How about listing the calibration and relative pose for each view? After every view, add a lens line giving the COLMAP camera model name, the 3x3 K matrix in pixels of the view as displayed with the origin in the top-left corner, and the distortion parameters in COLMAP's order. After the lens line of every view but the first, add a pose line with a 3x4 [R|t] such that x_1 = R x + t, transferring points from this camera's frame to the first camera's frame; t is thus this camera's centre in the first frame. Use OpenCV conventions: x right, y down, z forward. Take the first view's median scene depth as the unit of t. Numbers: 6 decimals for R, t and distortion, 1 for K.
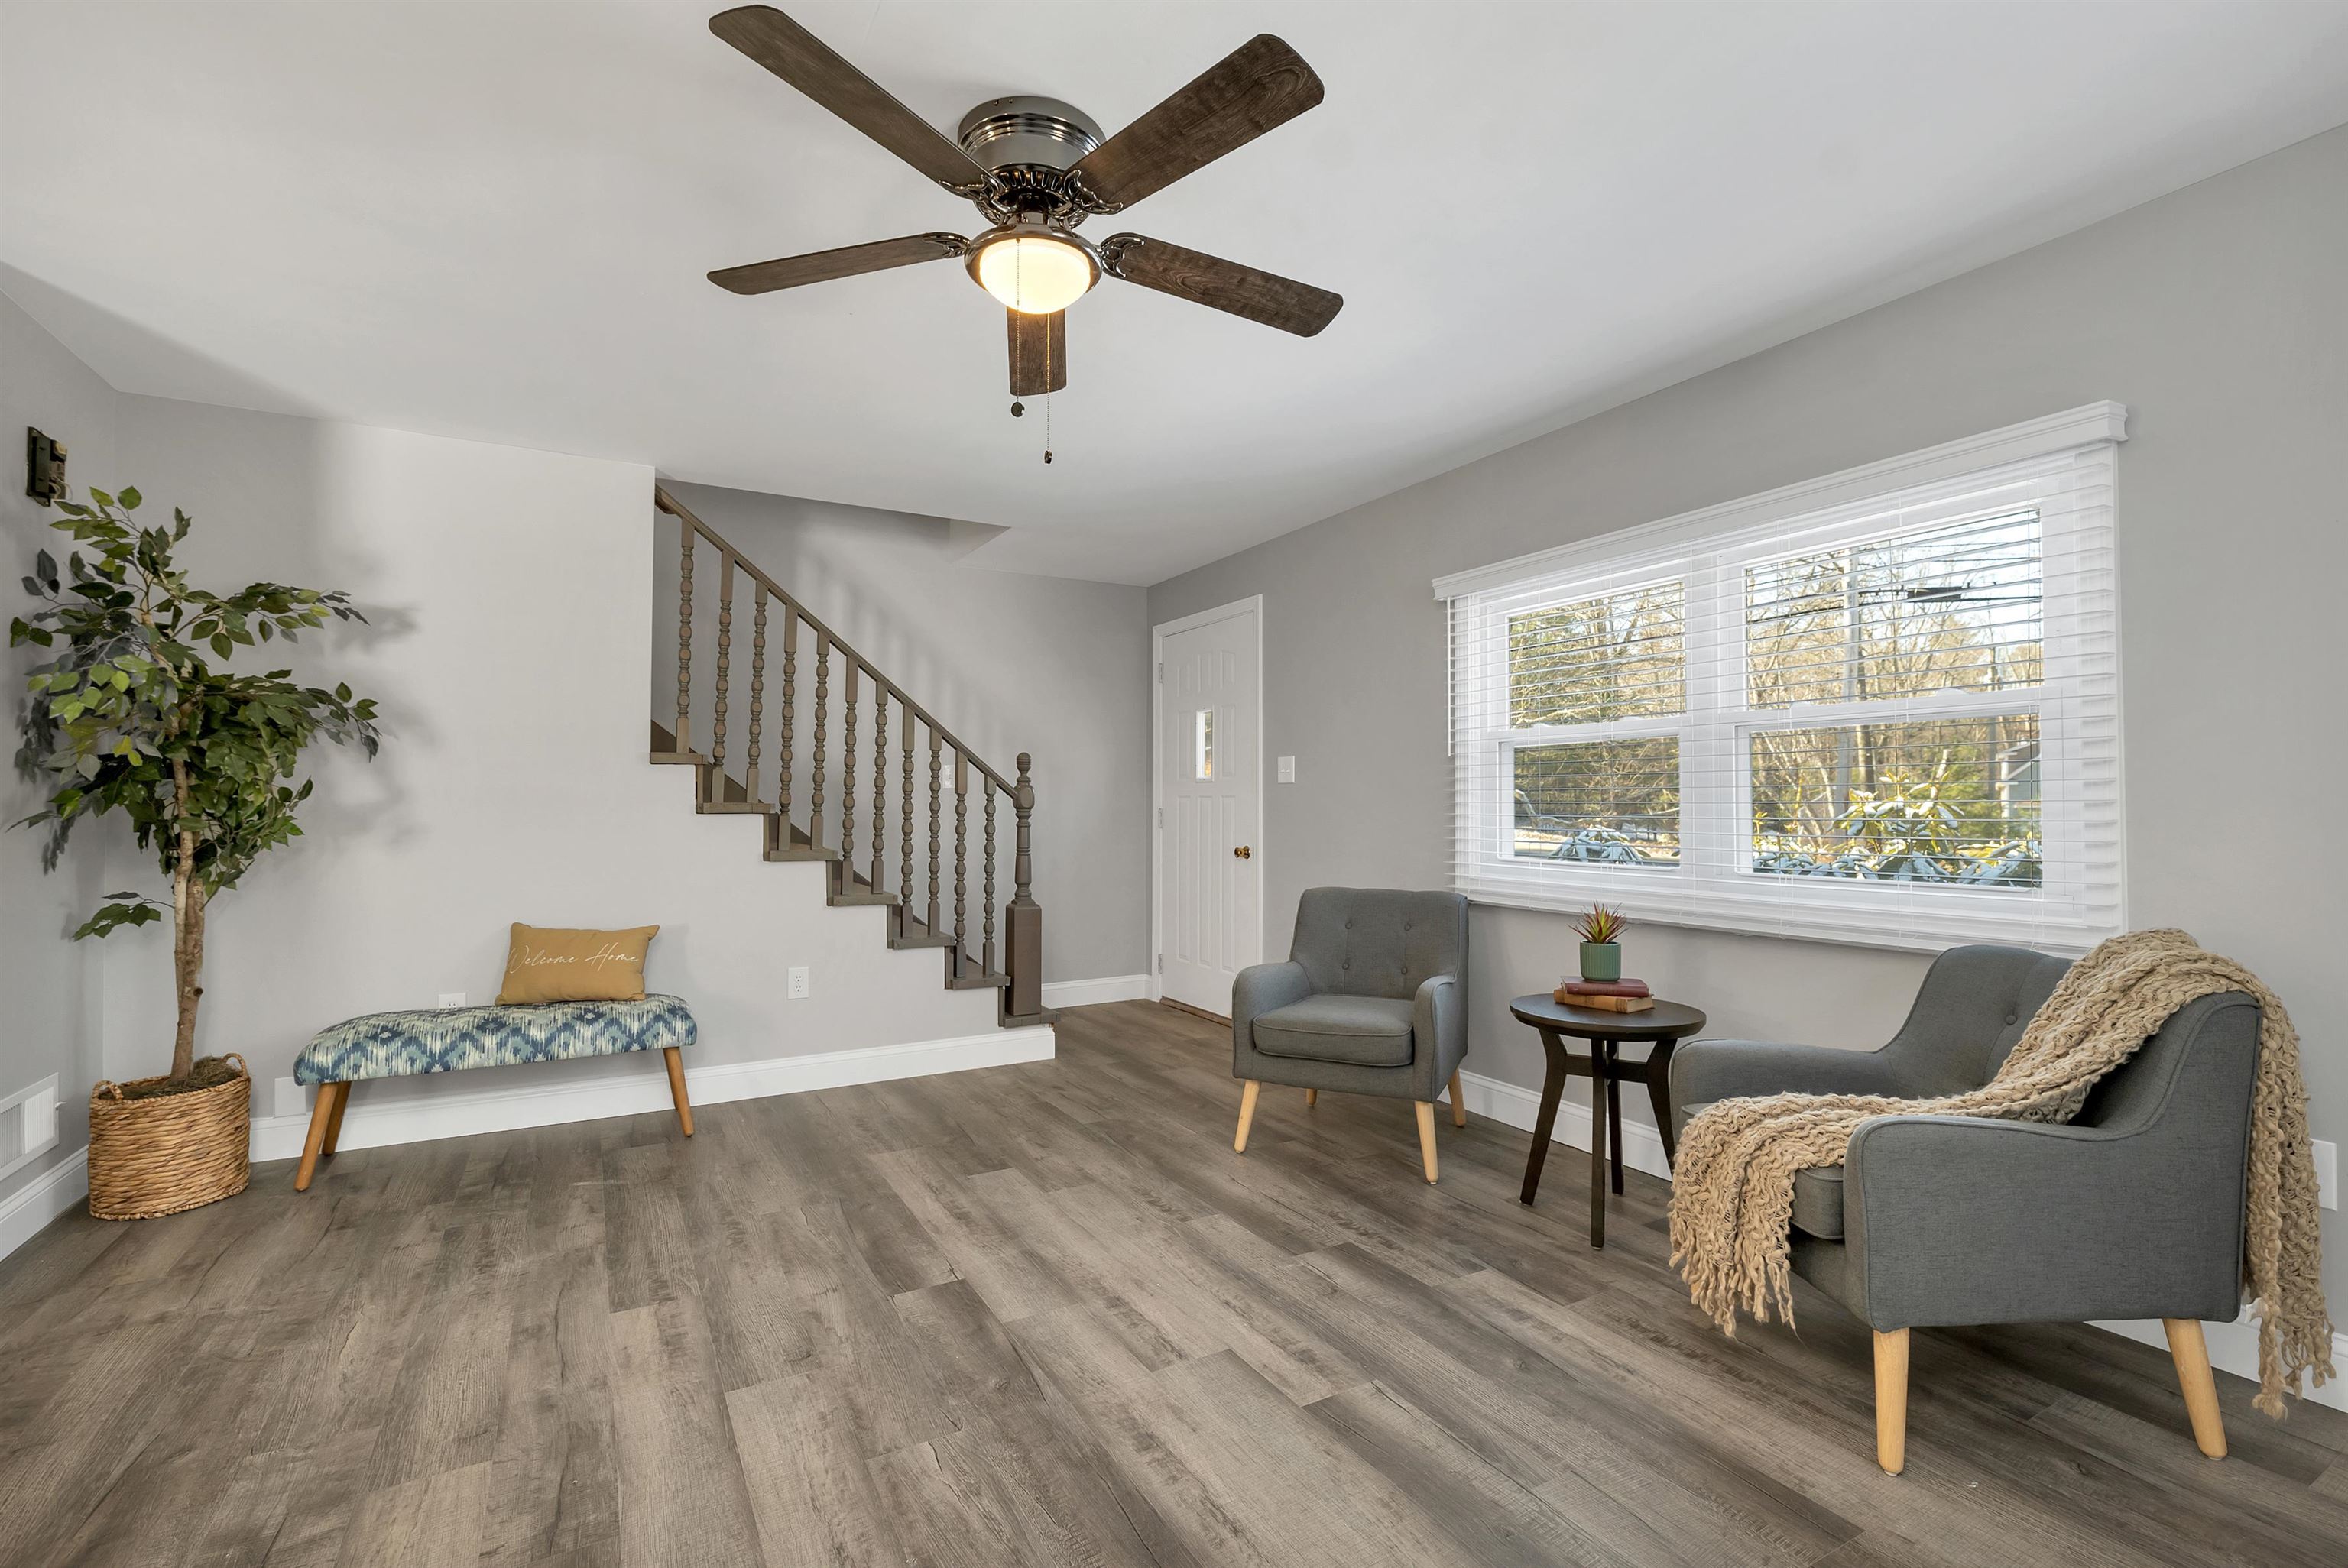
lens RADIAL K [[1038.1, 0, 1168.3], [0, 1038.1, 784.1], [0, 0, 1]] dist [0.000201, -0.000159]
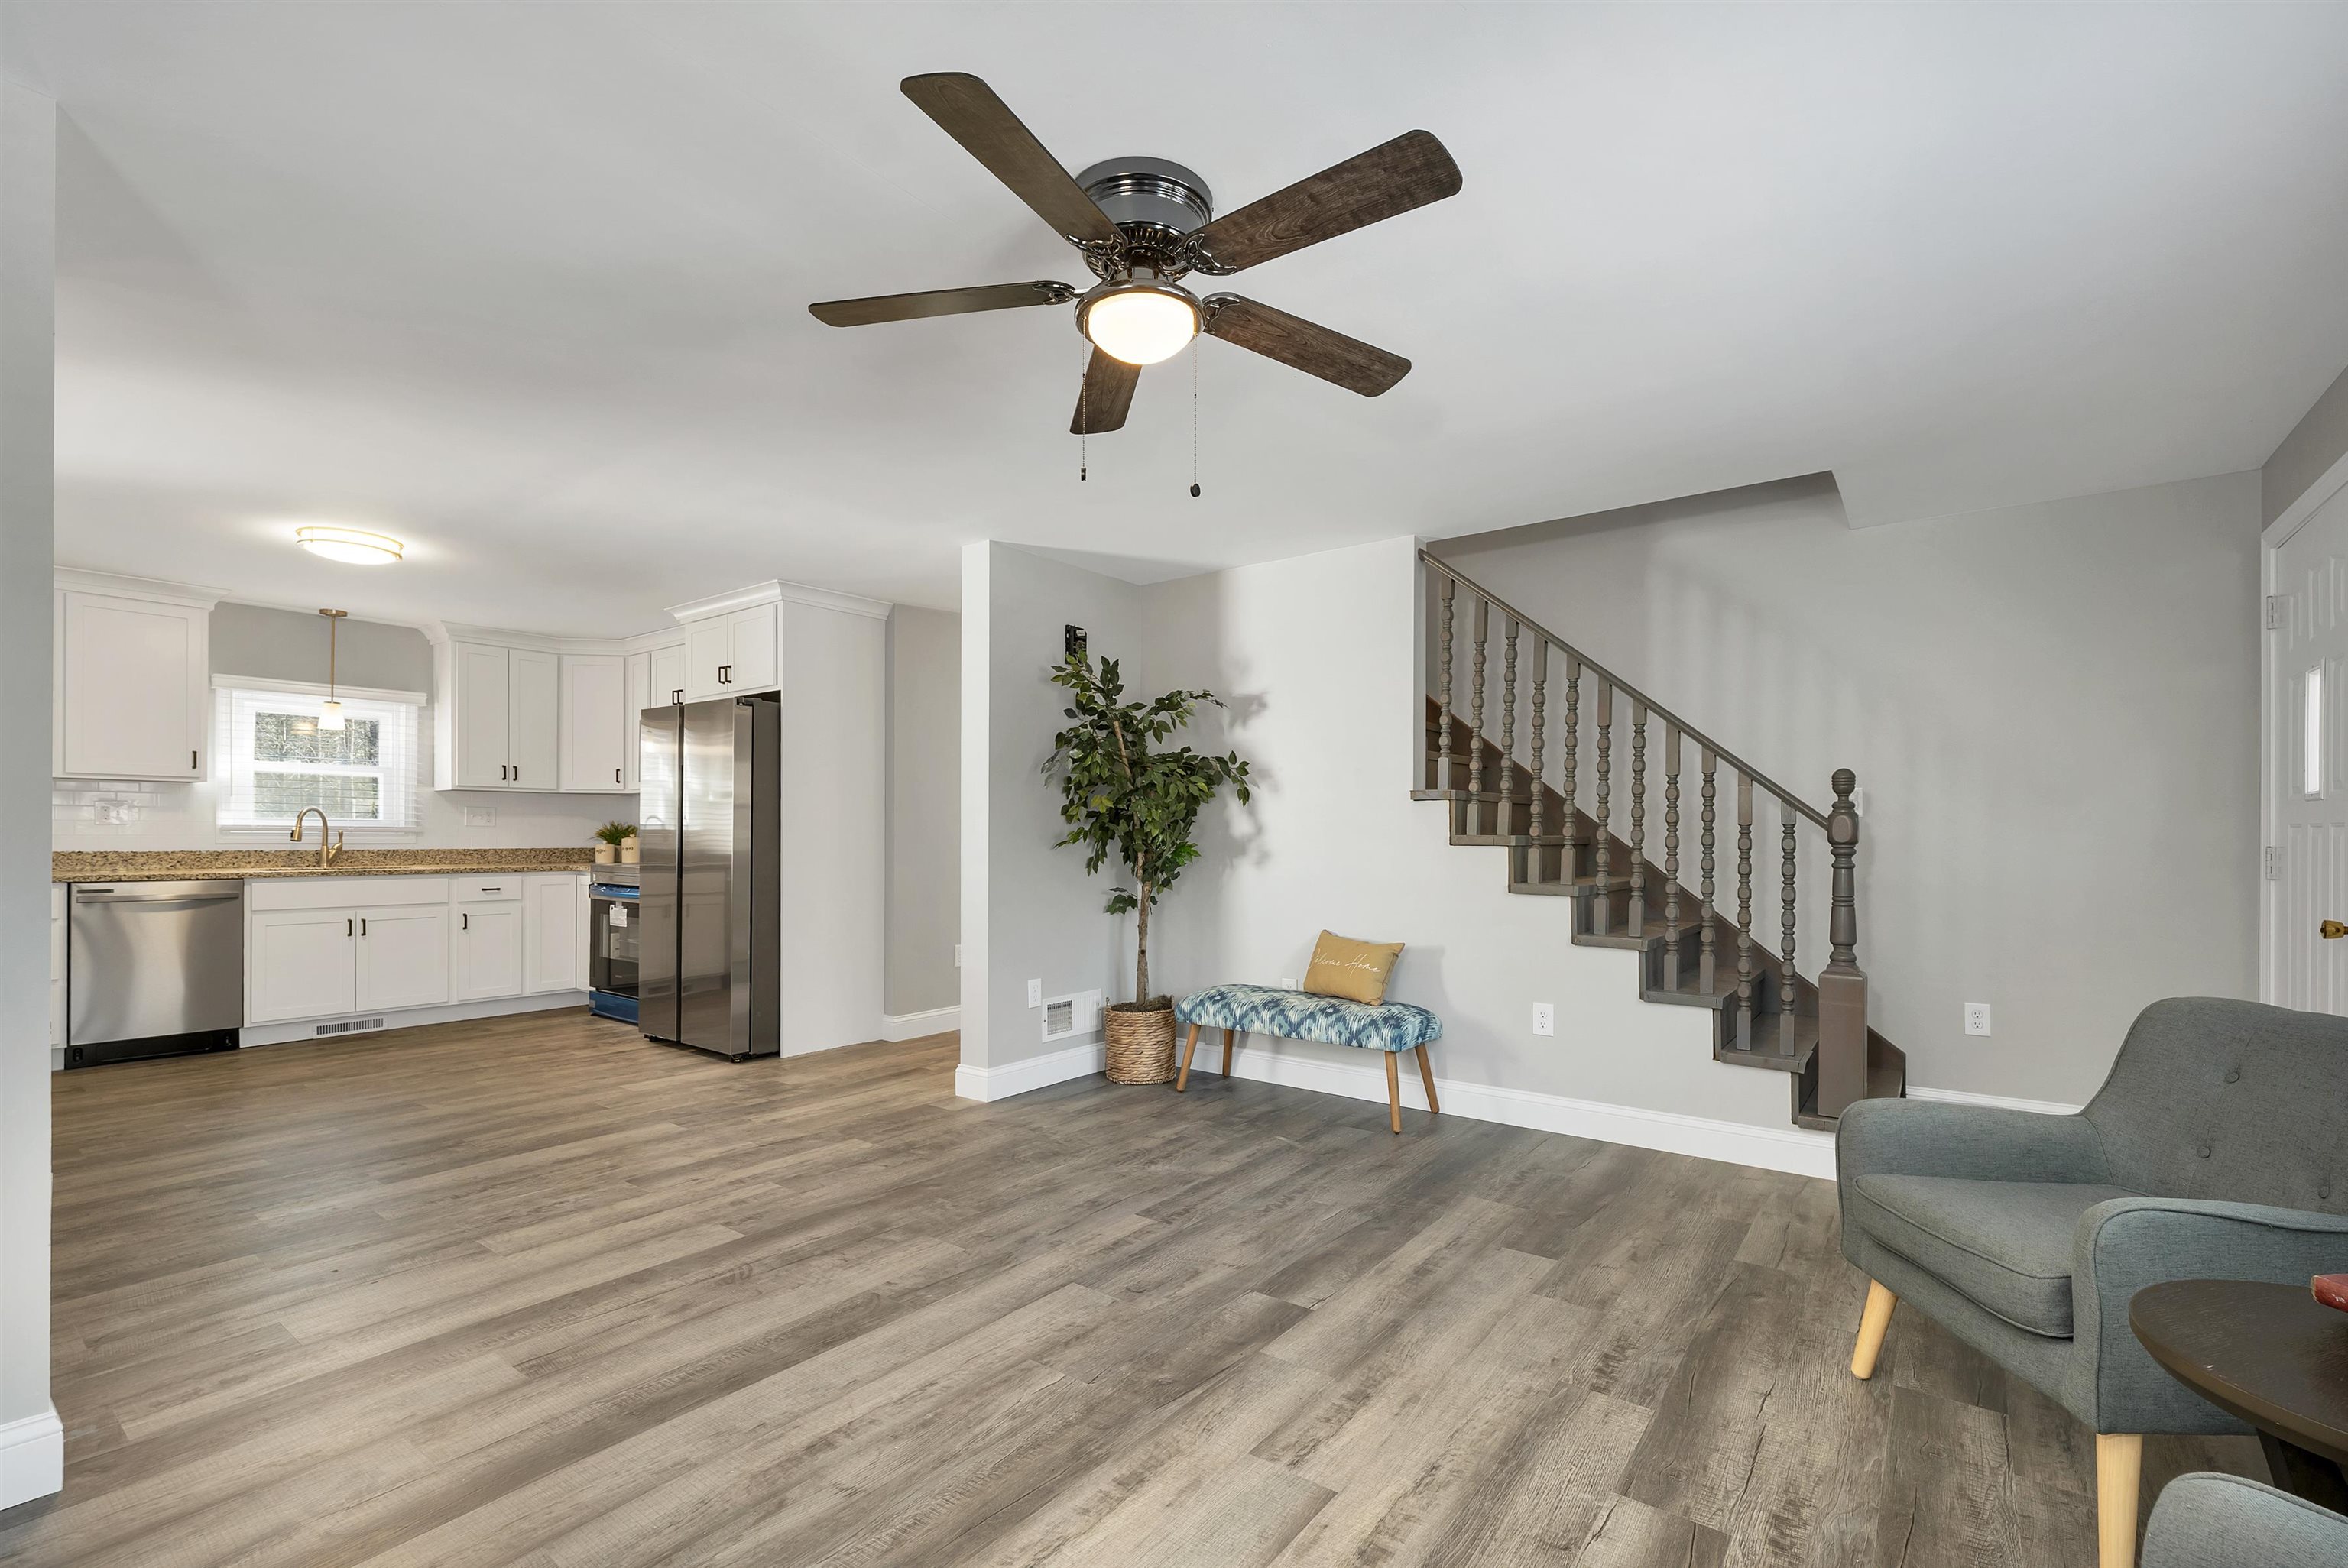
lens RADIAL K [[1033.9, 0, 1164.1], [0, 1033.9, 836.5], [0, 0, 1]] dist [0.000719, -0.000029]
pose [[0.394080, 0.003013, -0.919071, 0.588945], [0.014406, 0.999852, 0.009455, 0.006700], [0.918963, -0.016966, 0.393978, 0.427924]]
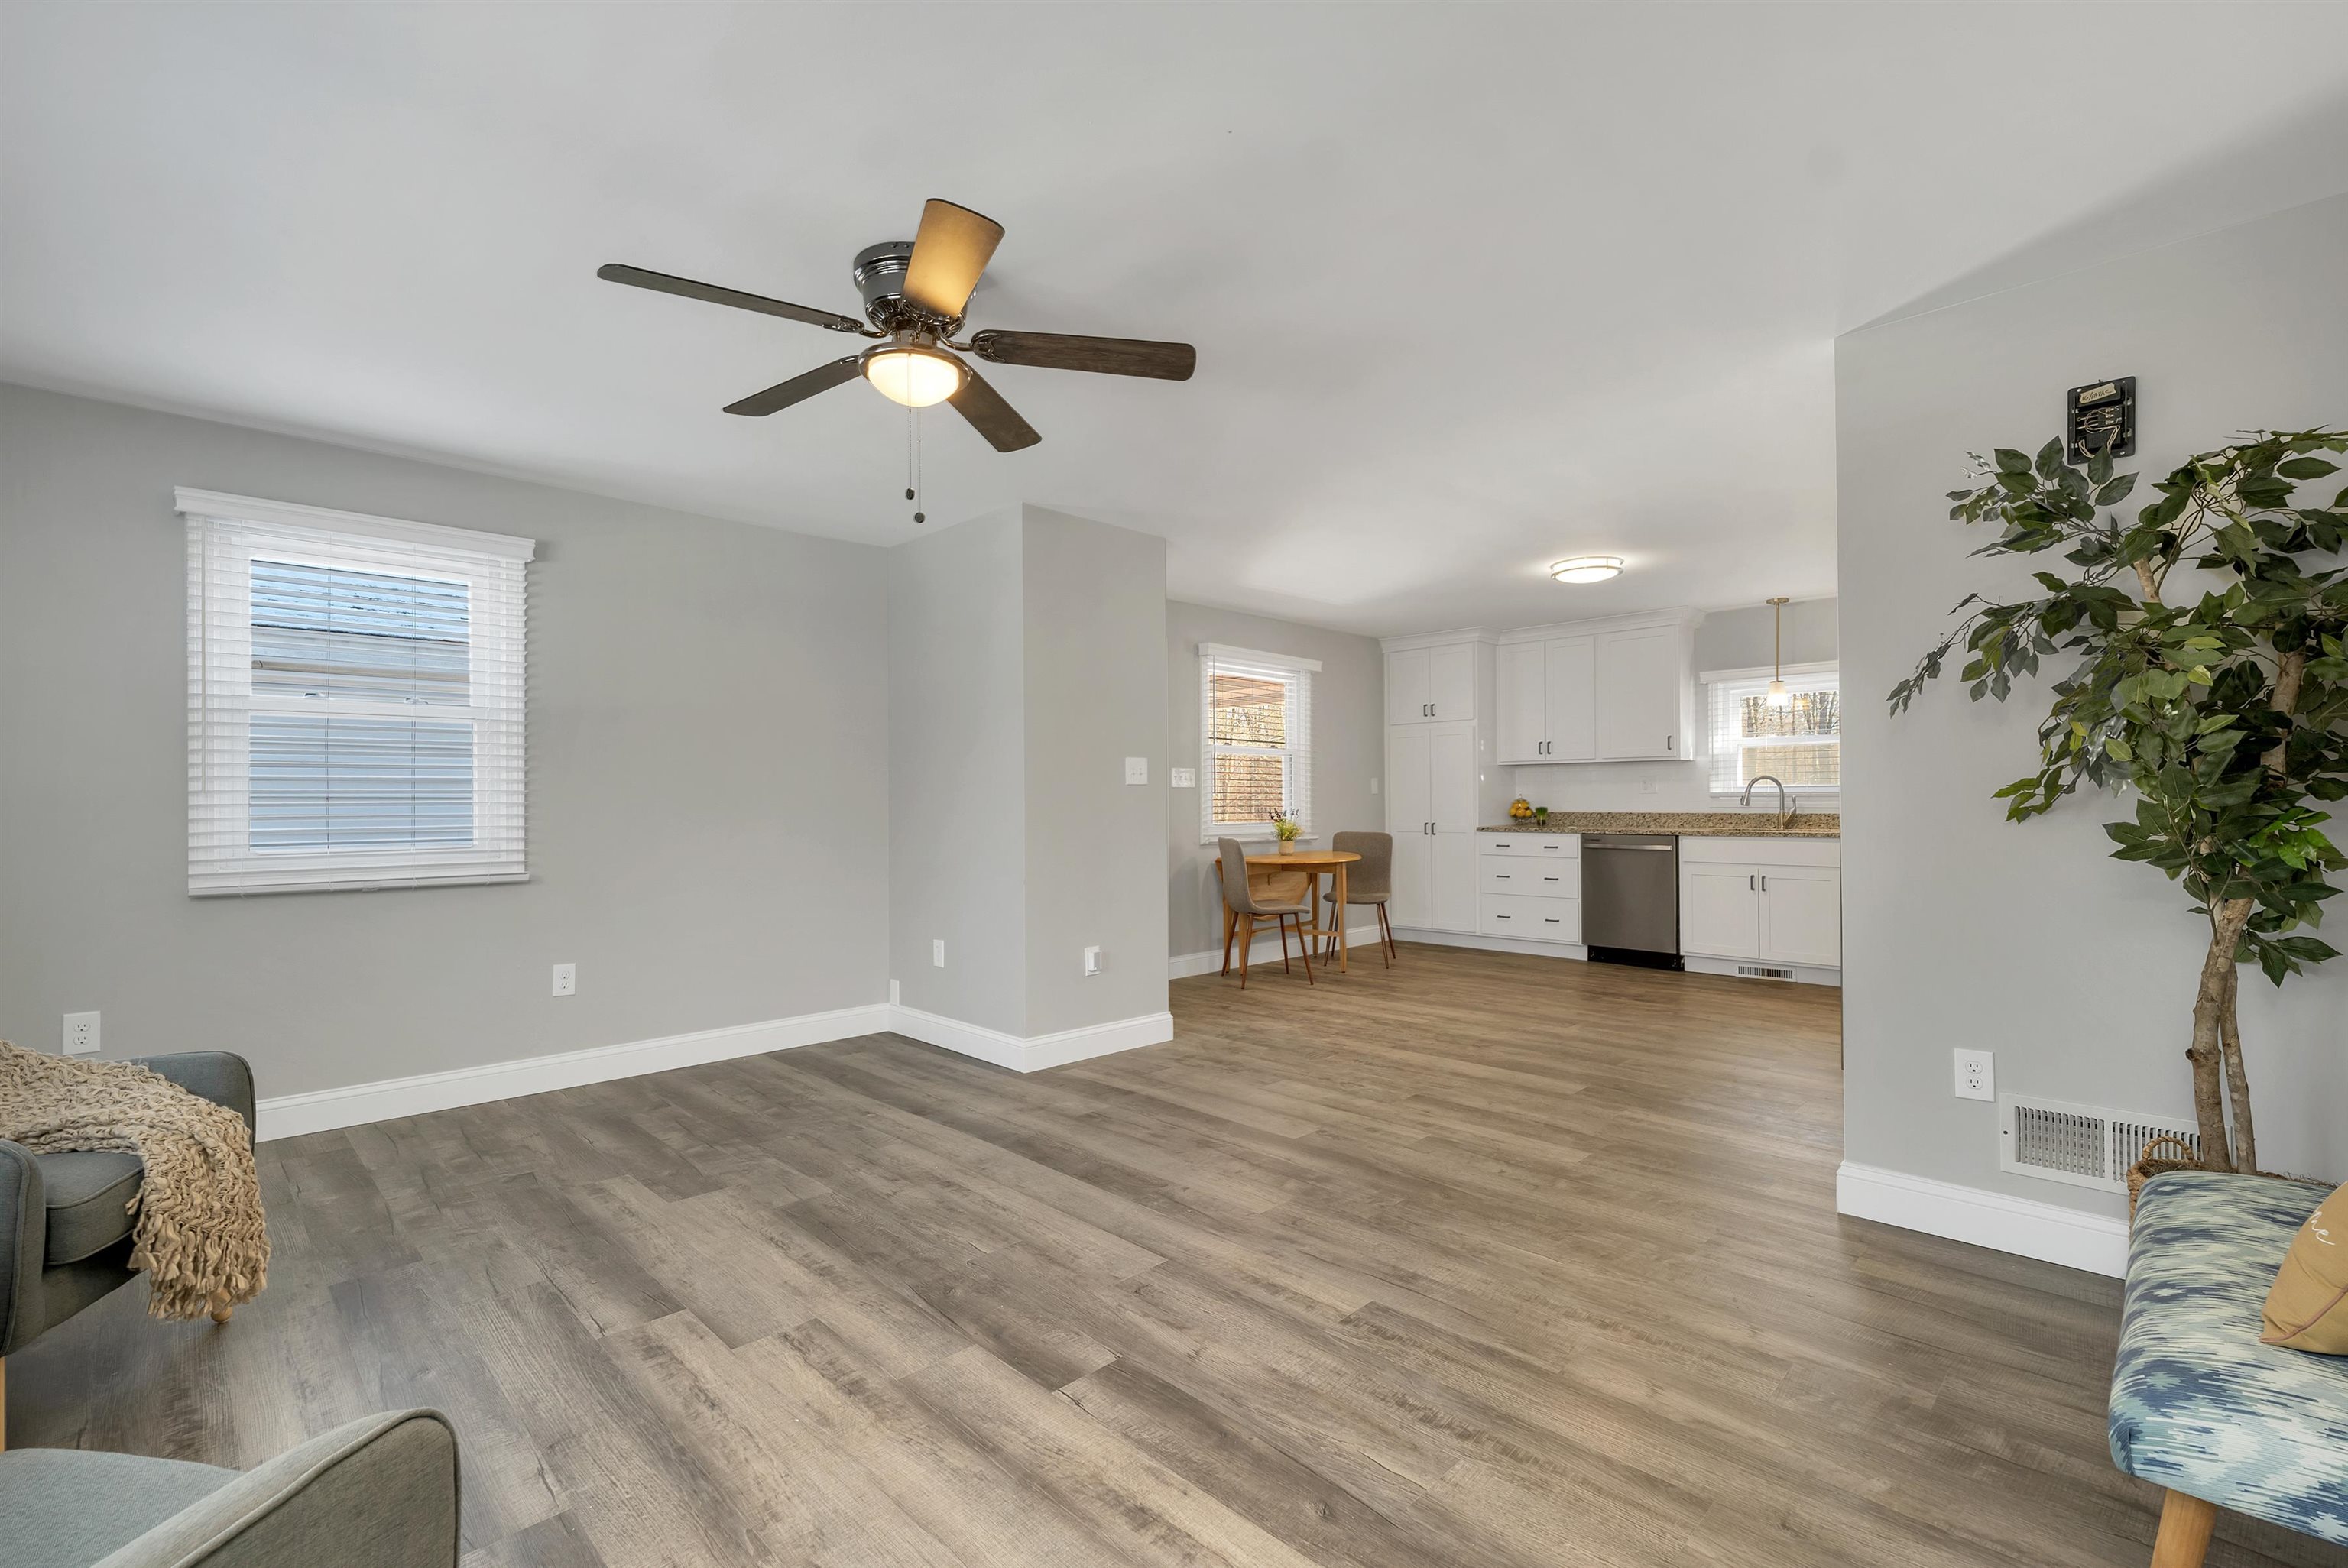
lens RADIAL K [[1025.7, 0, 1167.8], [0, 1025.7, 795.5], [0, 0, 1]] dist [-0.001597, -0.000293]
pose [[-0.963627, 0.004480, -0.267212, -0.064679], [0.011623, 0.999616, -0.025156, 0.031989], [0.266996, -0.027347, -0.963309, 1.599396]]
